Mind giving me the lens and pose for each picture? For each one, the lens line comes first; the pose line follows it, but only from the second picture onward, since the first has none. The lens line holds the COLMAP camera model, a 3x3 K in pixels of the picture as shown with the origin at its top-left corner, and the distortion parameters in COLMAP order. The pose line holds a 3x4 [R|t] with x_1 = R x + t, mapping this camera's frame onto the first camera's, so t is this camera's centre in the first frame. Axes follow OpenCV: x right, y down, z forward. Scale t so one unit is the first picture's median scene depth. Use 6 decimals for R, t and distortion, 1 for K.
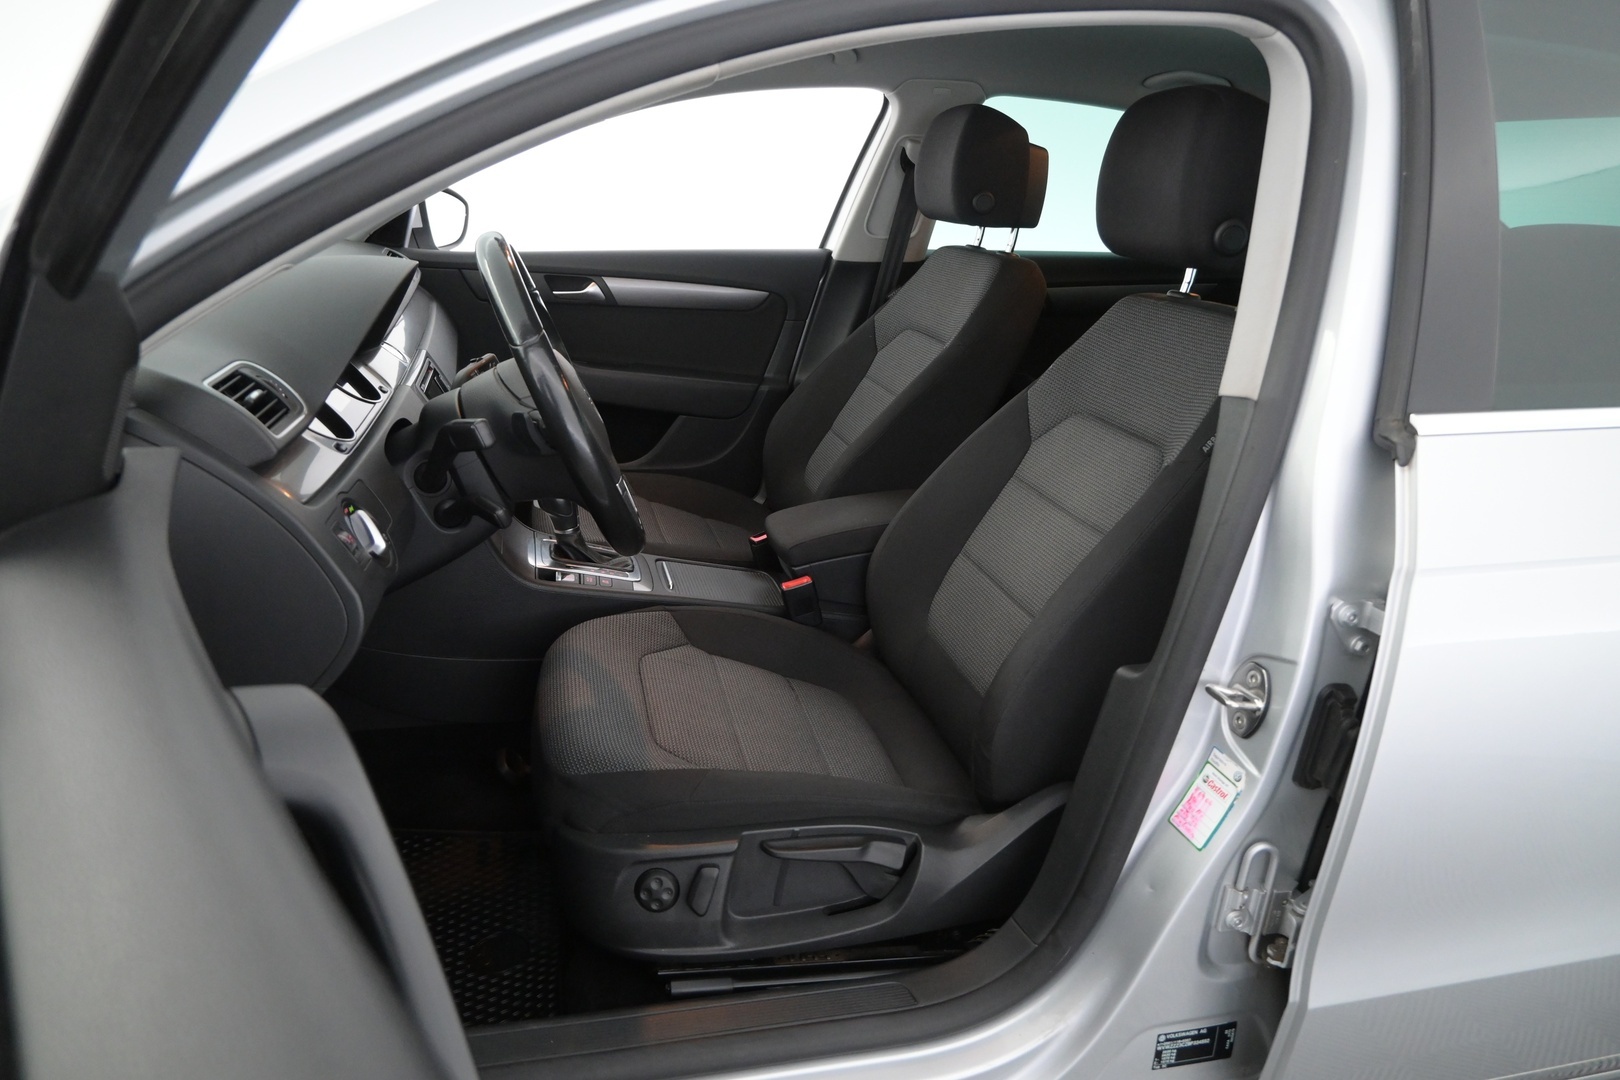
lens RADIAL K [[1113.8, 0, 814.3], [0, 1113.8, 538.6], [0, 0, 1]] dist [0.002246, -0.006142]
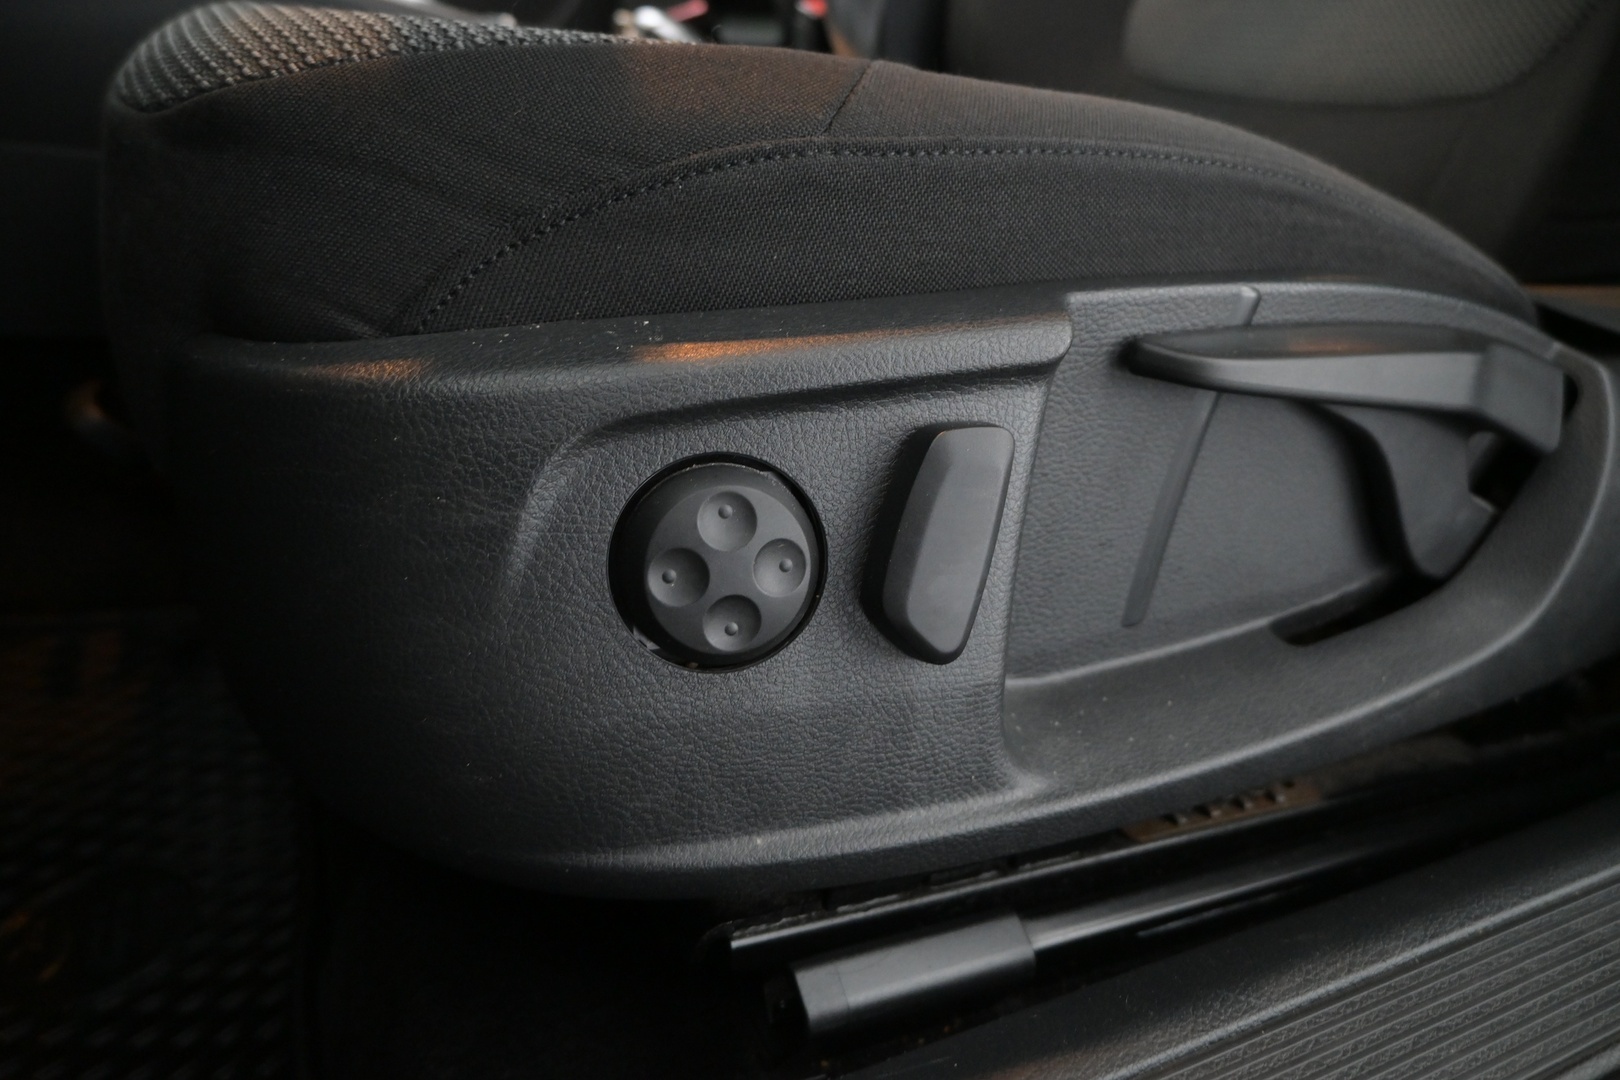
lens RADIAL K [[1113.8, 0, 807.5], [0, 1113.8, 544.0], [0, 0, 1]] dist [0.002246, -0.006142]
pose [[0.979628, -0.080666, 0.183909, -0.162970], [0.063050, 0.993017, 0.099712, 0.292662], [-0.190668, -0.086085, 0.977873, 0.796140]]
